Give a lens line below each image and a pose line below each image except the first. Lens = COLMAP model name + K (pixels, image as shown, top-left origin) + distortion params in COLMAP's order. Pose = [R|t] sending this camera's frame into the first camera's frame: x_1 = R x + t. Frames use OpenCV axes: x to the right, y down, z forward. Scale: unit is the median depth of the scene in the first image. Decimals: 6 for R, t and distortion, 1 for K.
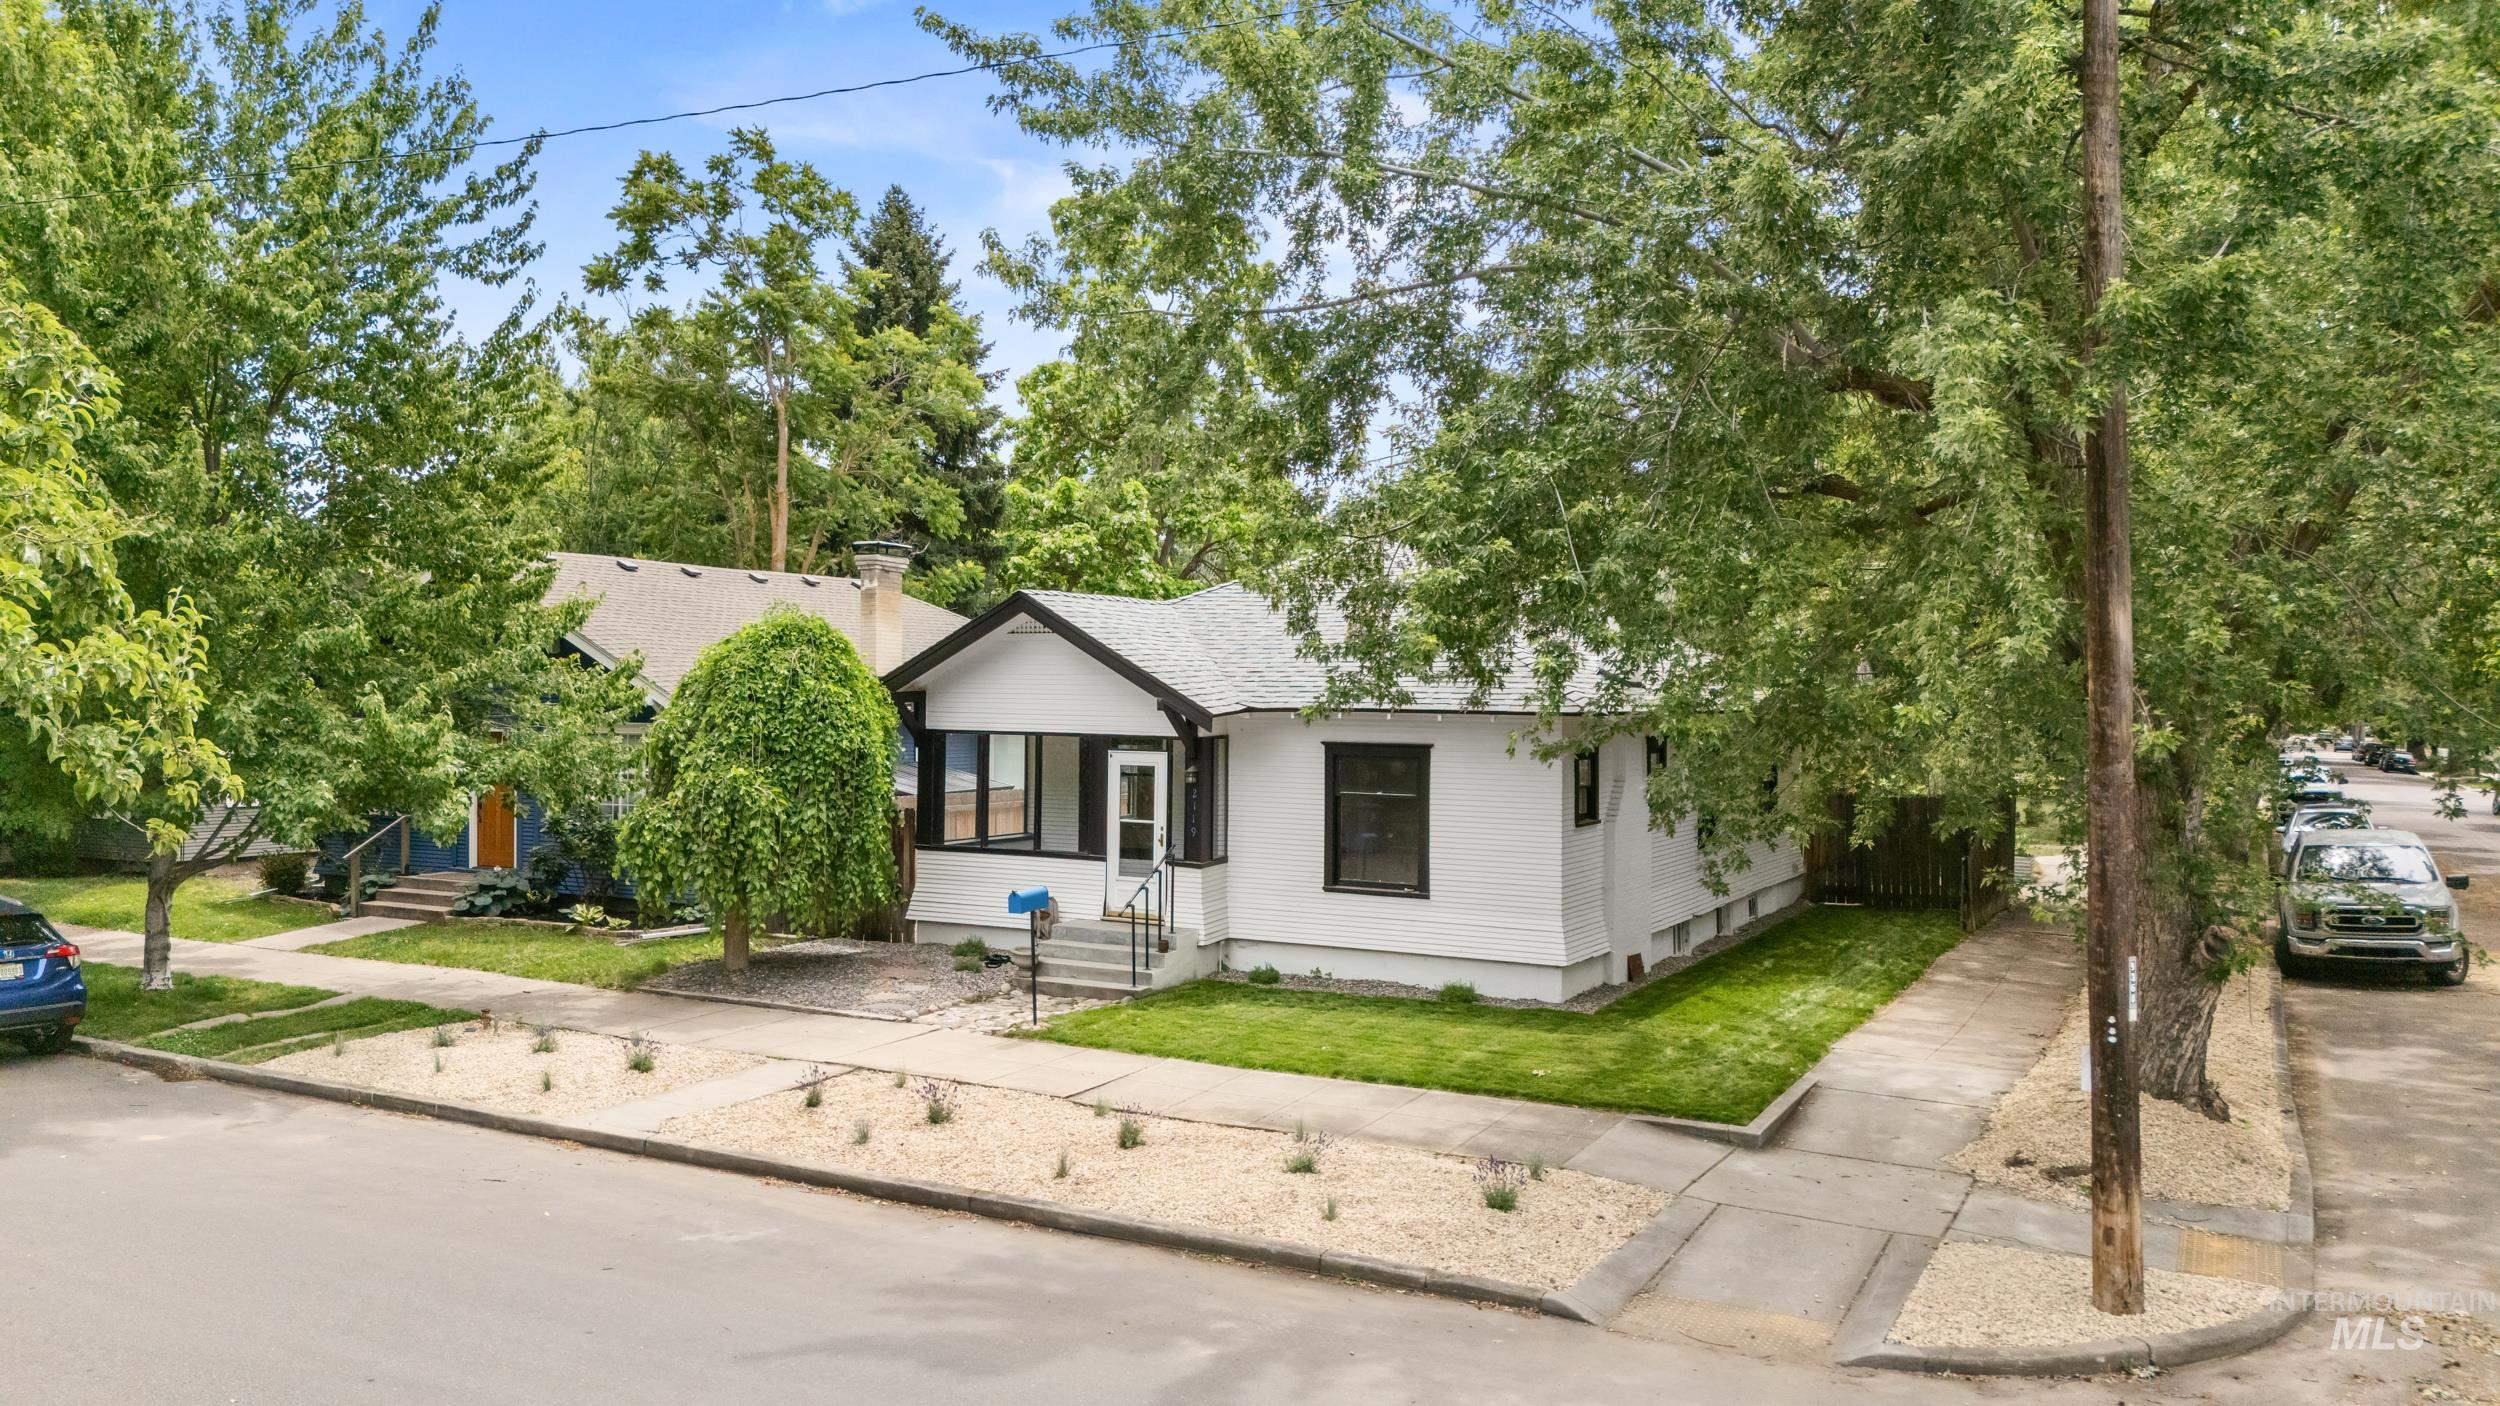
lens RADIAL K [[1867.0, 0, 1245.9], [0, 1867.0, 688.0], [0, 0, 1]] dist [0.067502, -0.012597]
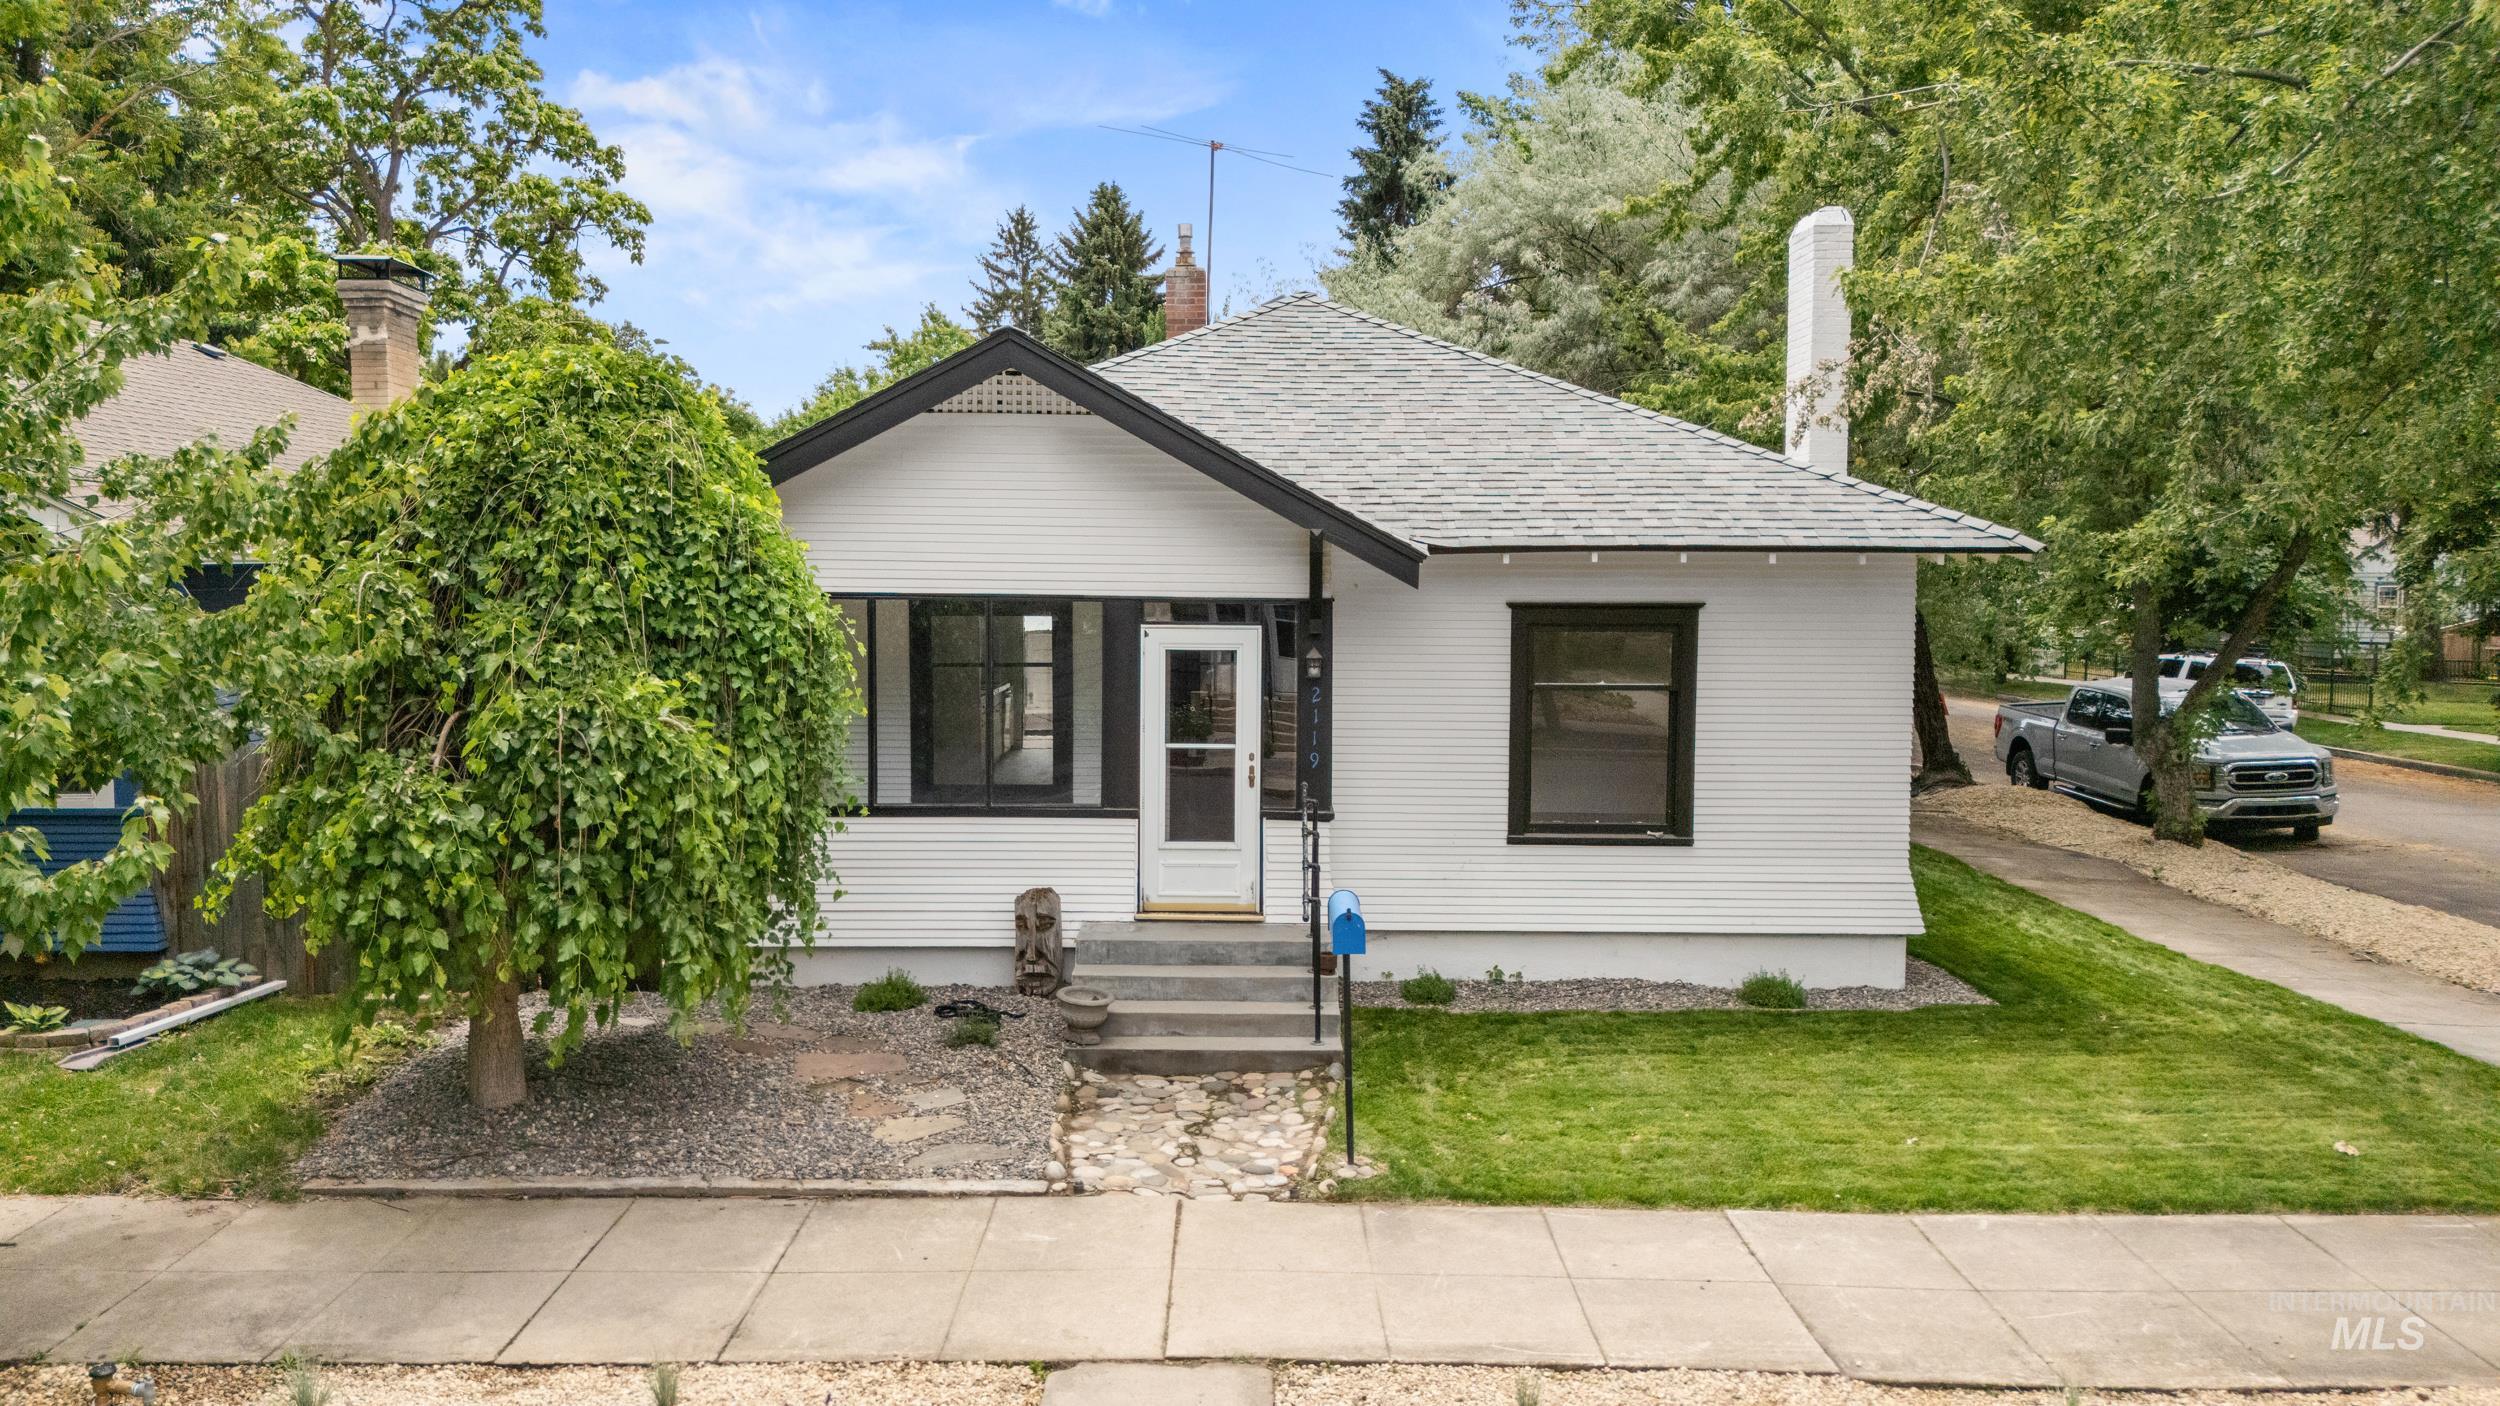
lens RADIAL K [[1867.0, 0, 1242.5], [0, 1867.0, 722.0], [0, 0, 1]] dist [0.067502, -0.012597]
pose [[0.877195, -0.046526, 0.477876, -0.328292], [0.004590, 0.996061, 0.088552, 0.013671], [-0.480113, -0.075484, 0.873953, 0.505269]]
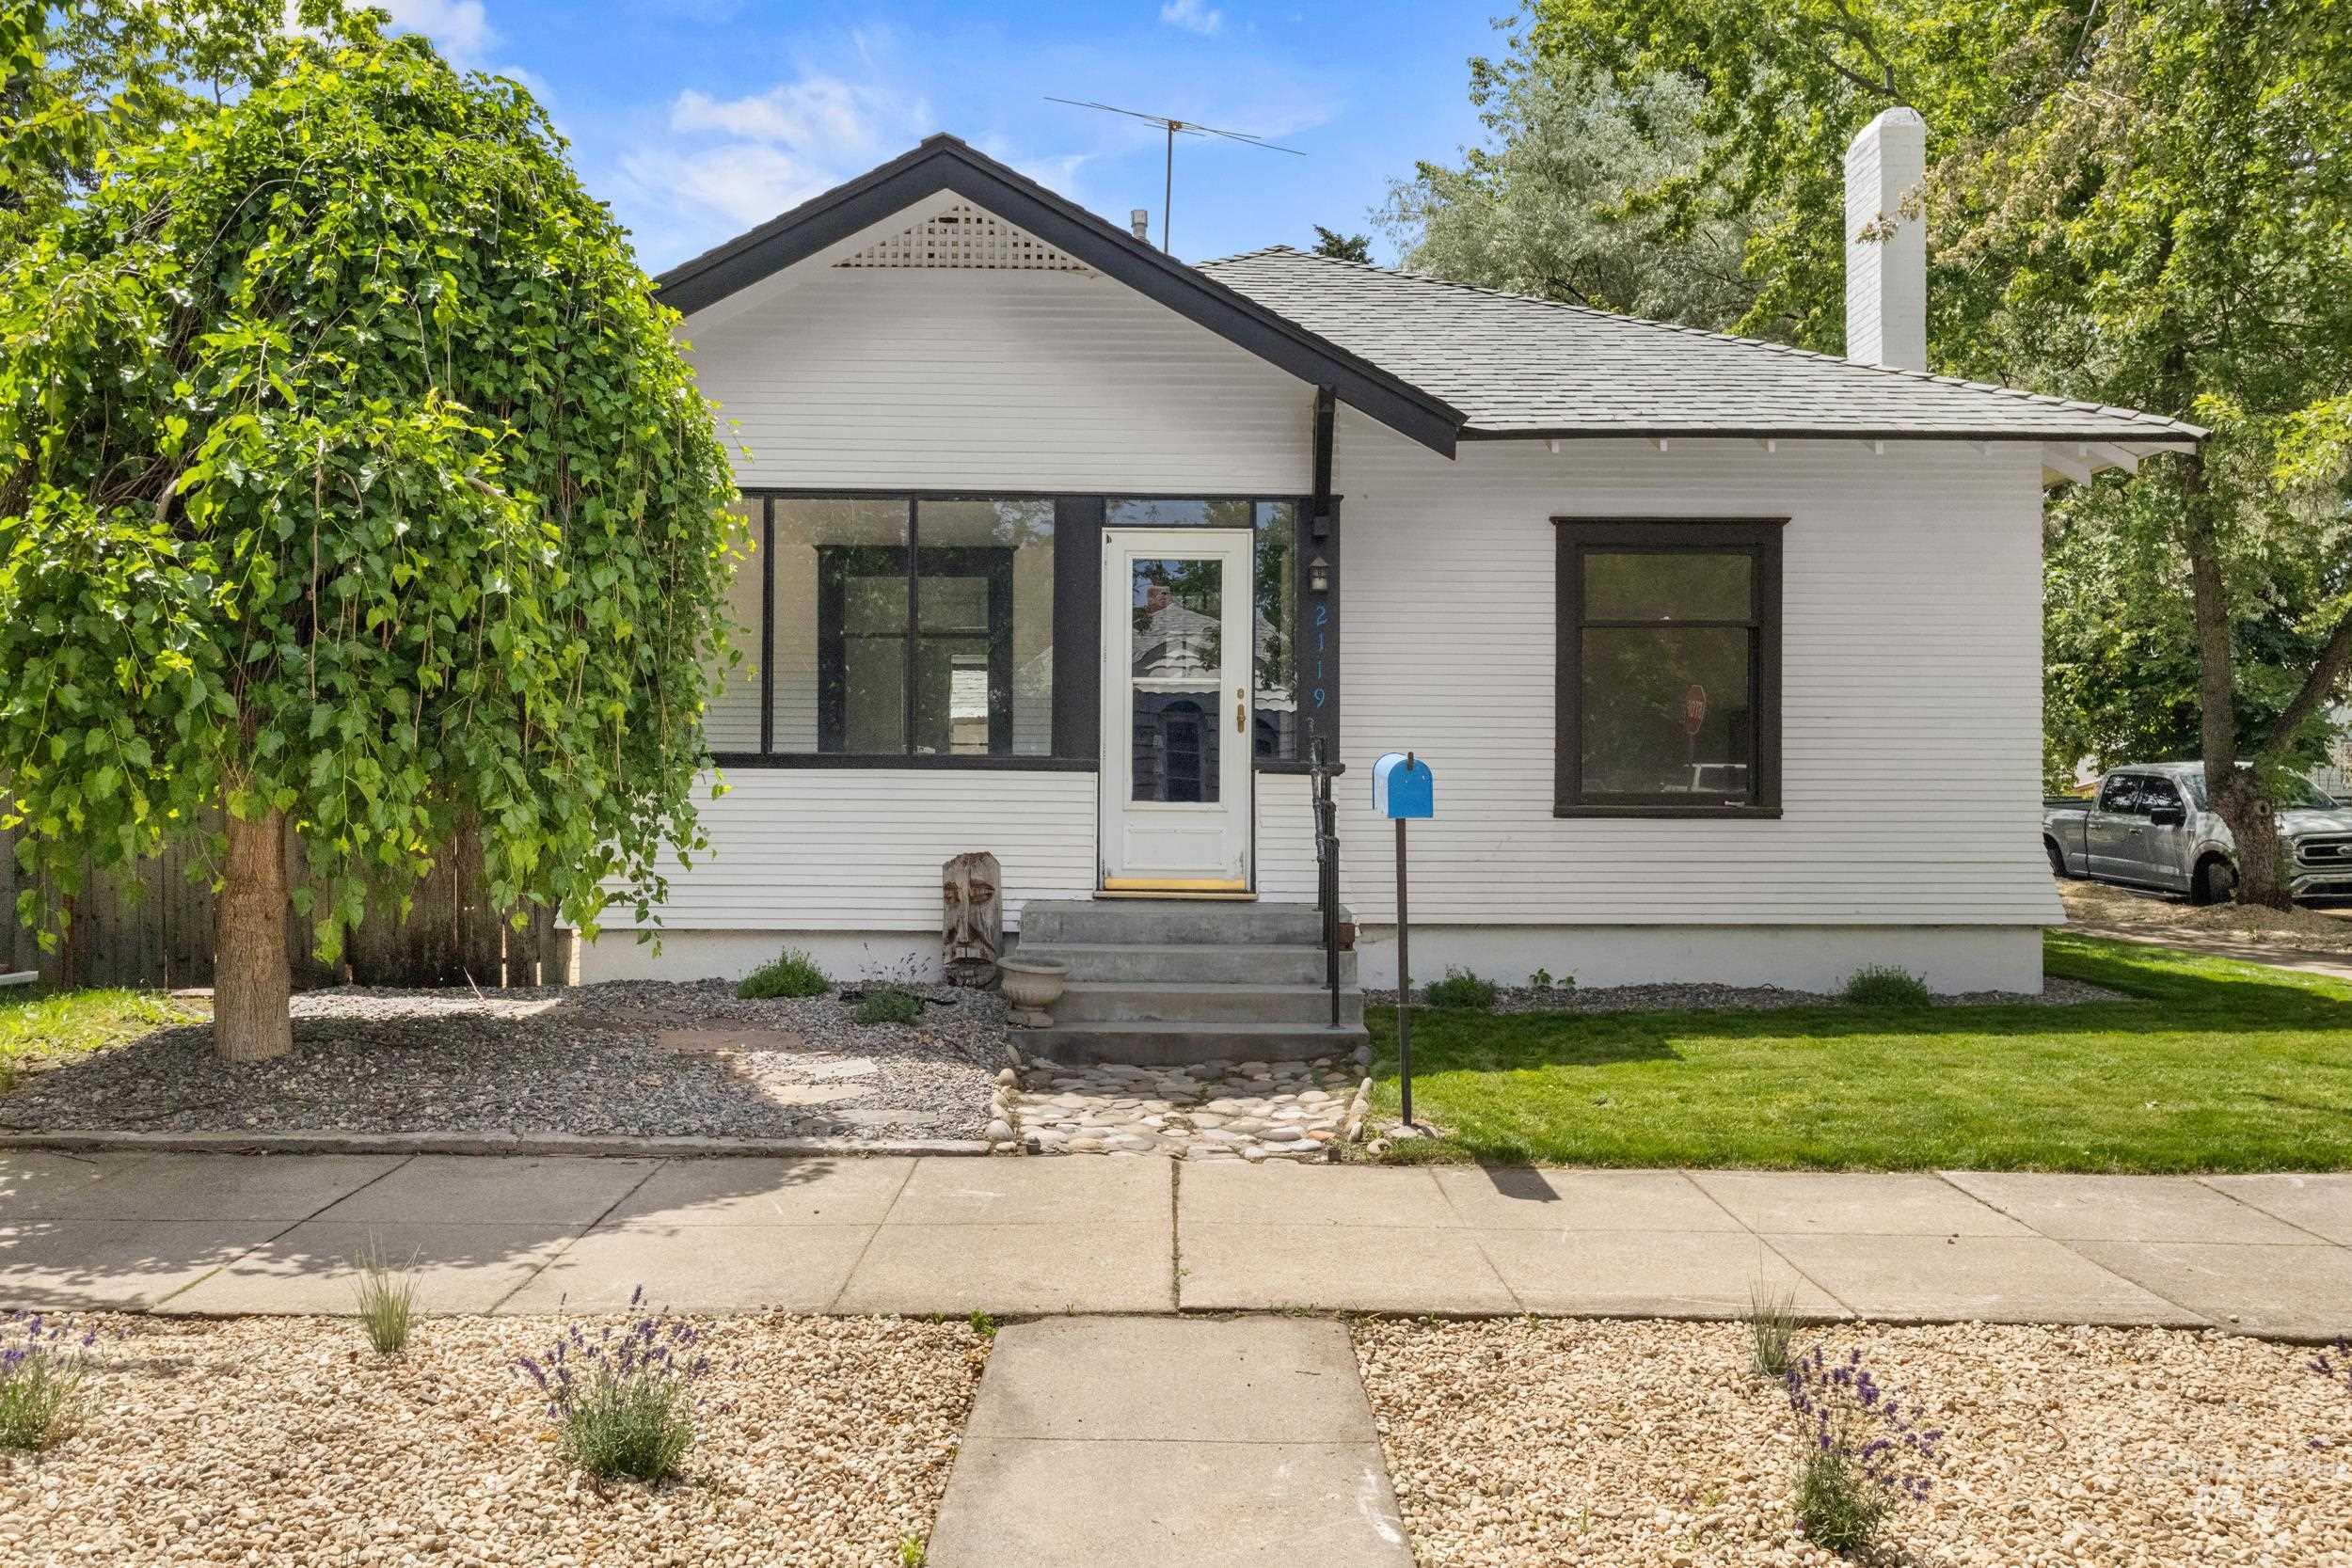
lens RADIAL K [[1892.9, 0, 1177.6], [0, 1892.9, 764.8], [0, 0, 1]] dist [-0.004342, 0.019441]
pose [[0.874900, -0.003852, 0.484289, -0.290434], [0.004265, 0.999991, 0.000248, 0.094726], [-0.484285, 0.001849, 0.874908, 0.607060]]
